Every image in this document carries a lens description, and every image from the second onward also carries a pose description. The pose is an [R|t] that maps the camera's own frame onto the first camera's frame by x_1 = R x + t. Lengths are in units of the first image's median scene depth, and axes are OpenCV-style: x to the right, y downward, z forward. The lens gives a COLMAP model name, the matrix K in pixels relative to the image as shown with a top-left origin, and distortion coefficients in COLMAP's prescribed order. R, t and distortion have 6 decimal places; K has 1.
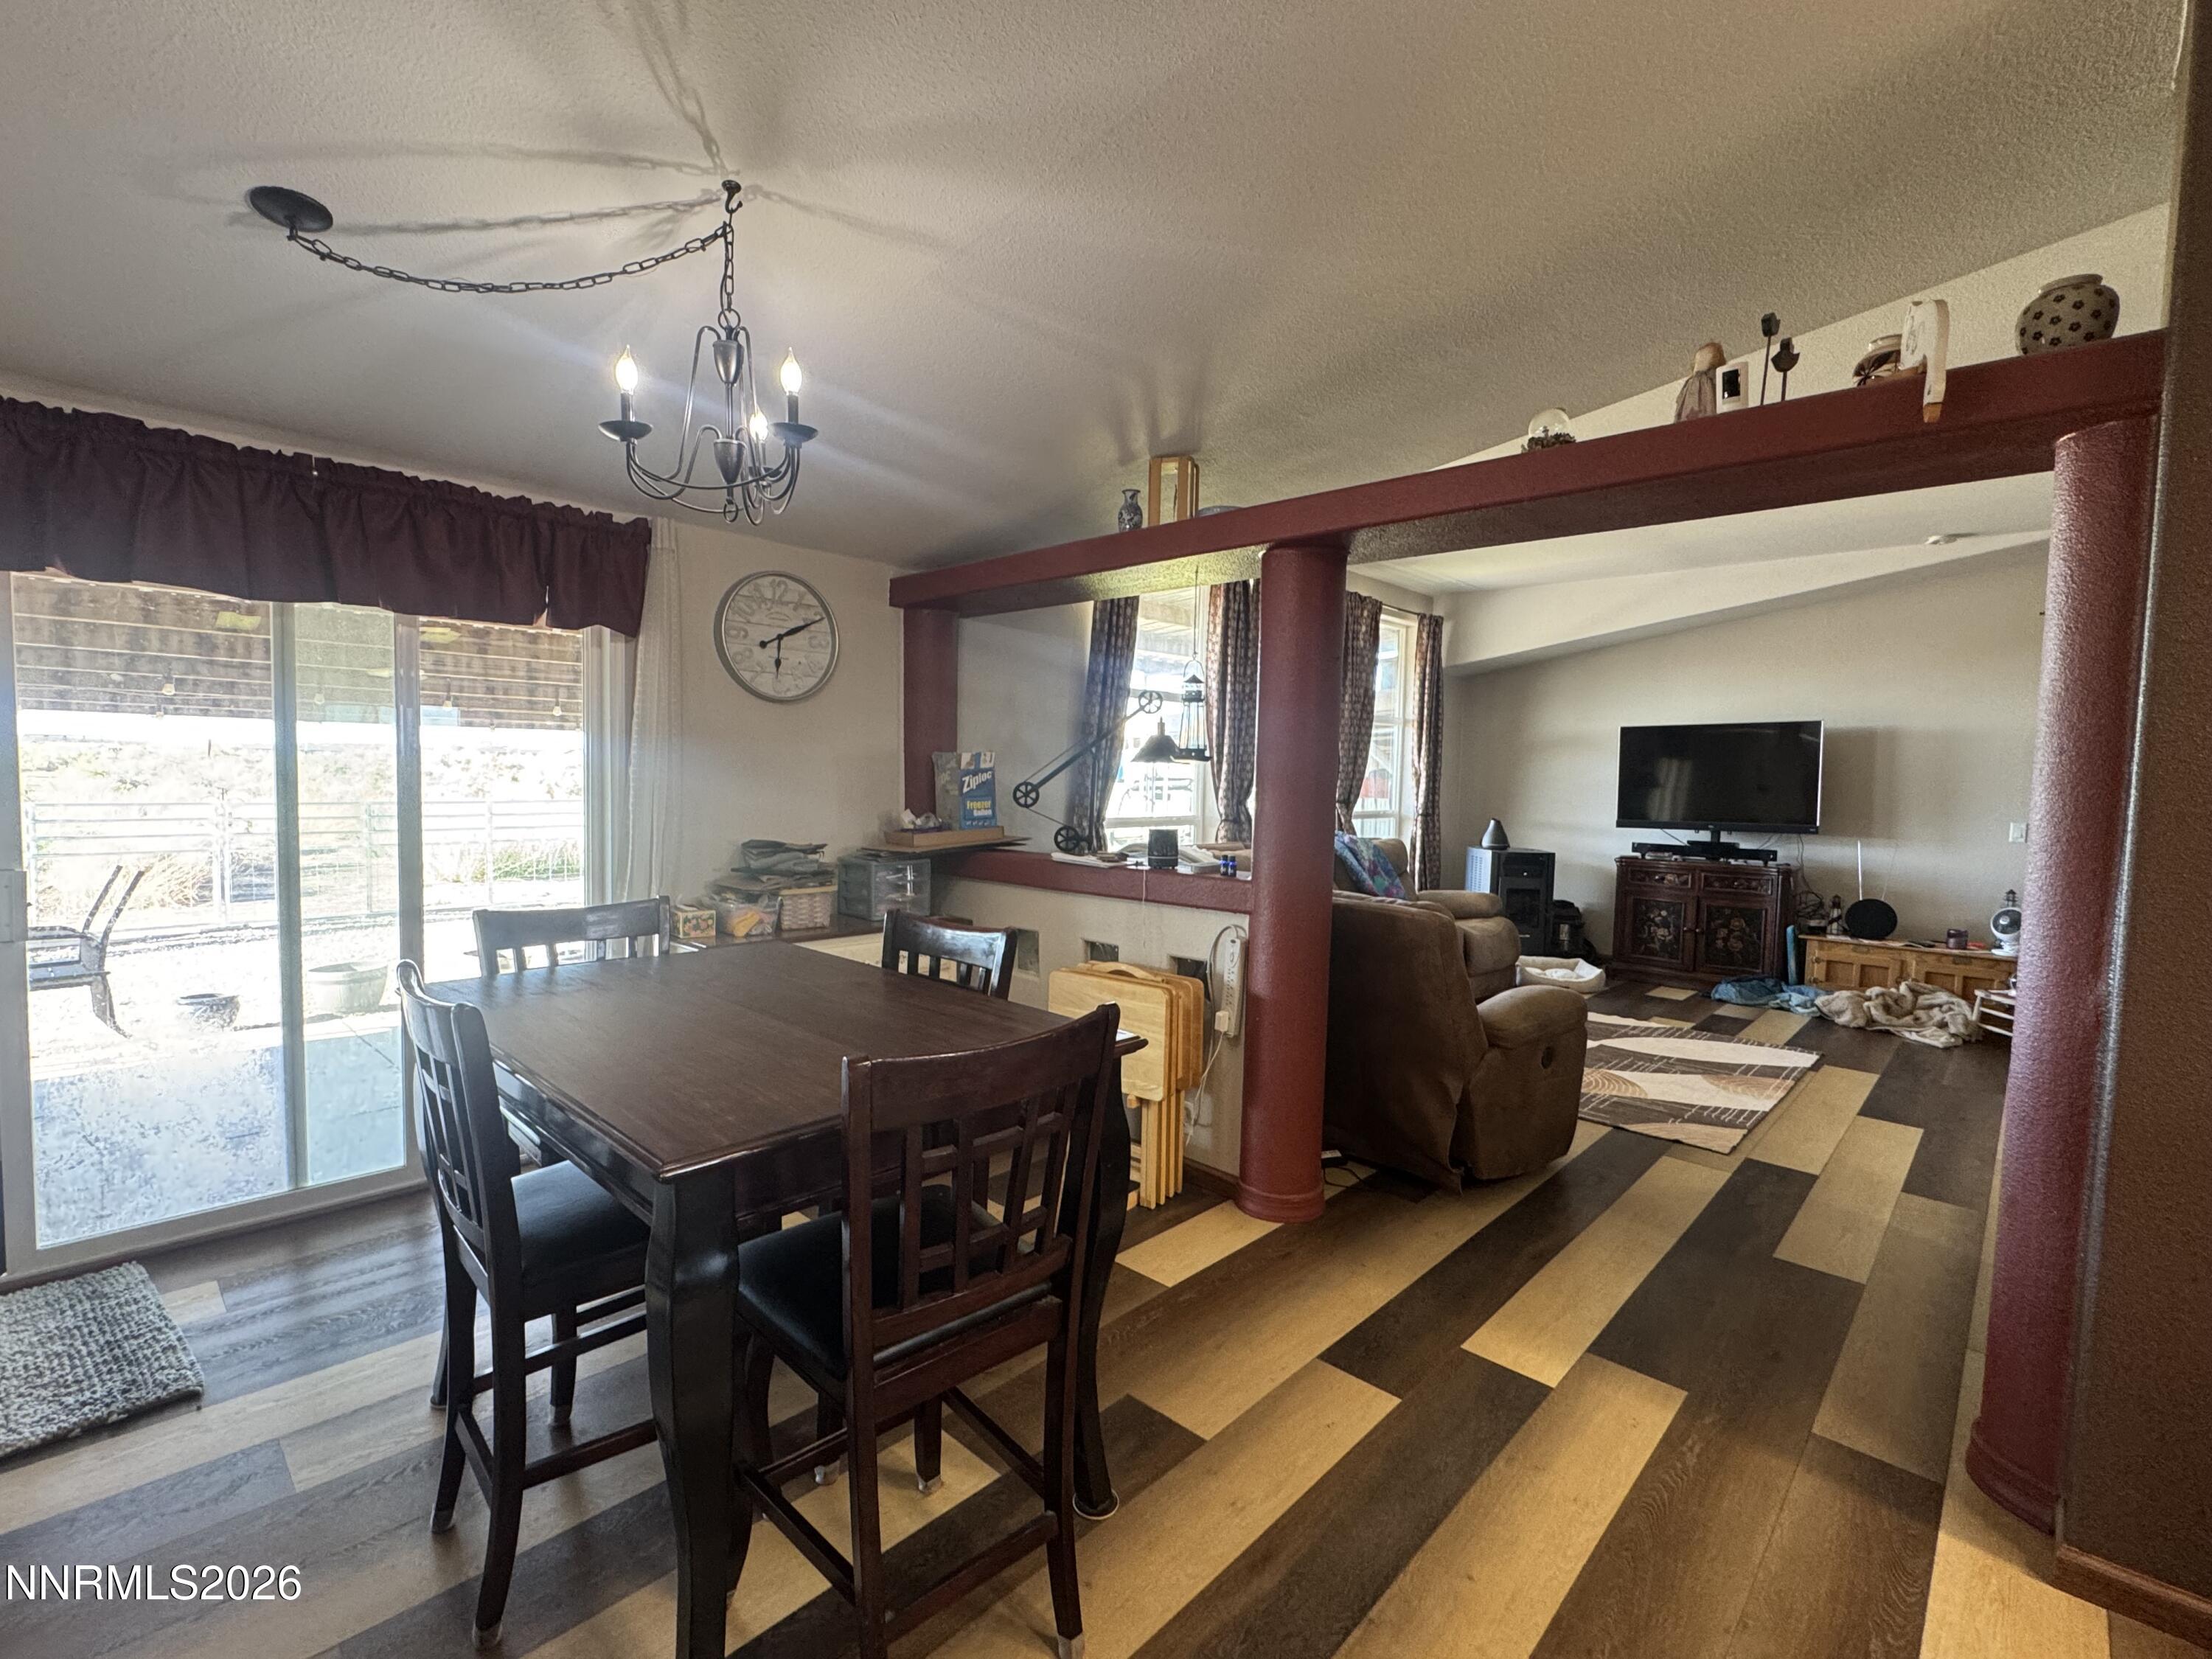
lens RADIAL K [[996.6, 0, 1103.8], [0, 996.6, 828.0], [0, 0, 1]] dist [-0.000320, -0.000272]
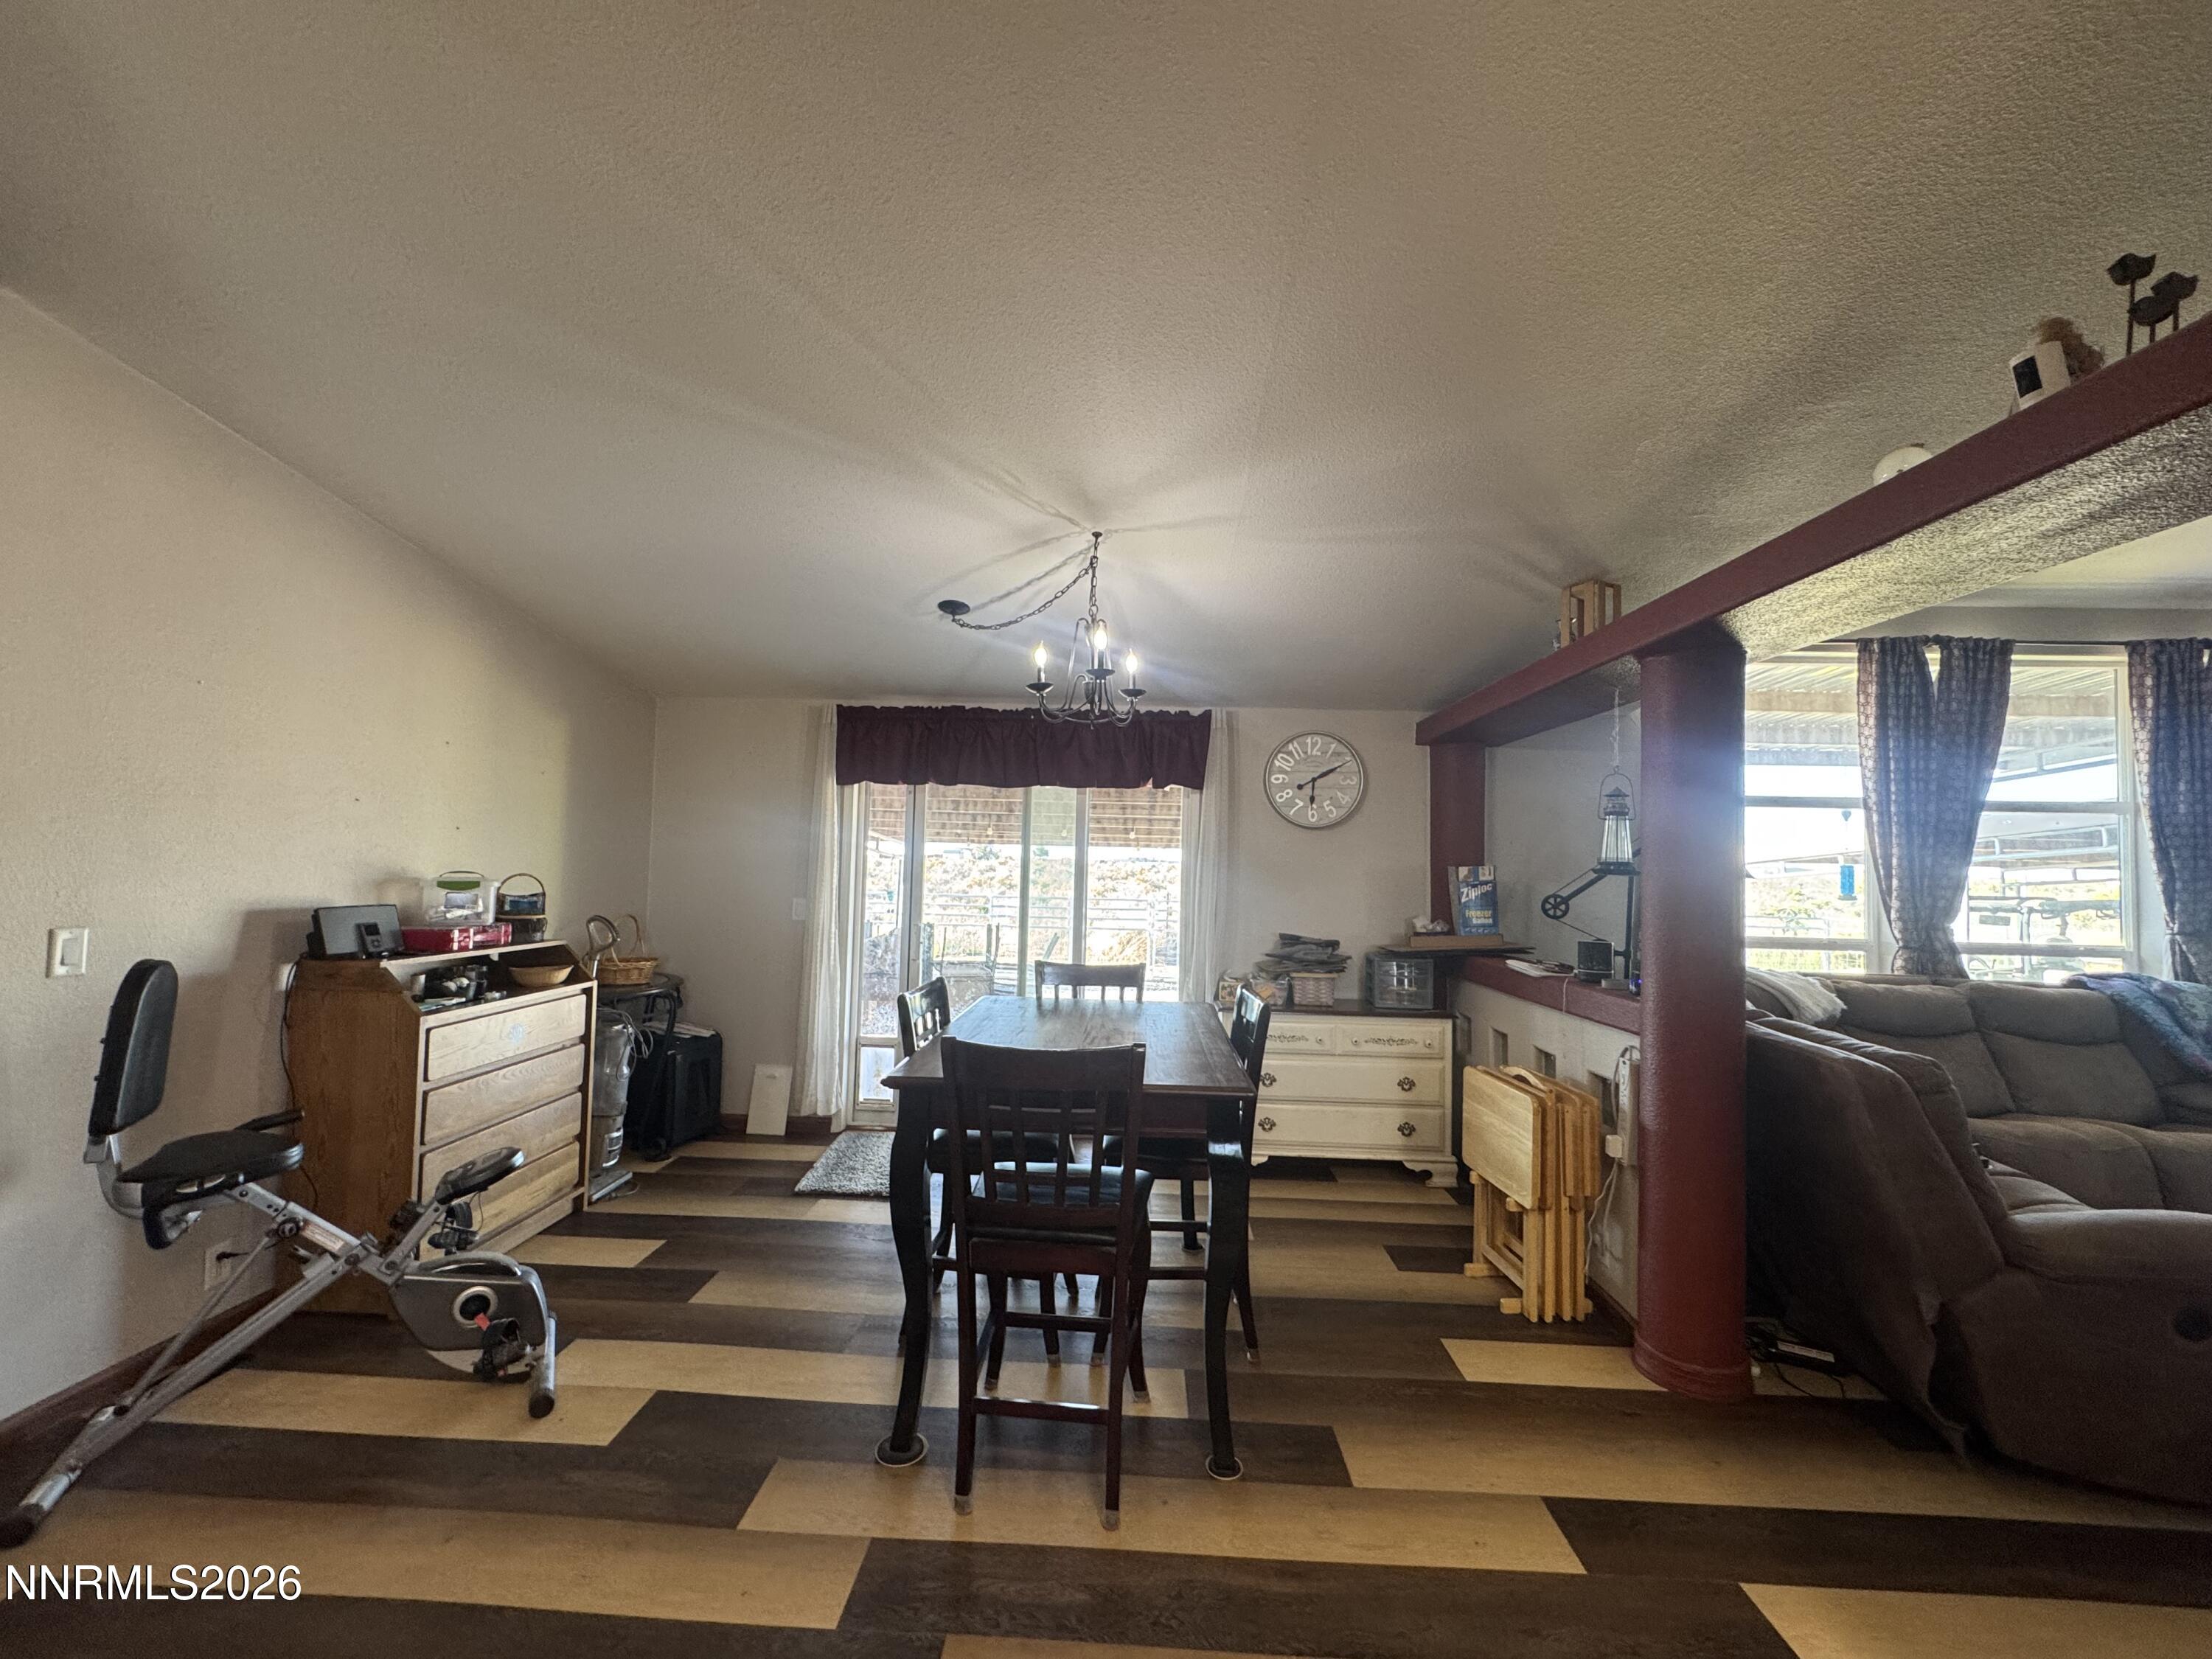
lens RADIAL K [[876.9, 0, 1103.9], [0, 876.9, 827.6], [0, 0, 1]] dist [-0.002845, -0.000195]
pose [[0.660105, -0.038411, -0.750191, 0.375054], [-0.052248, 0.993925, -0.096864, -0.002621], [0.749354, 0.103137, 0.654088, 0.044150]]
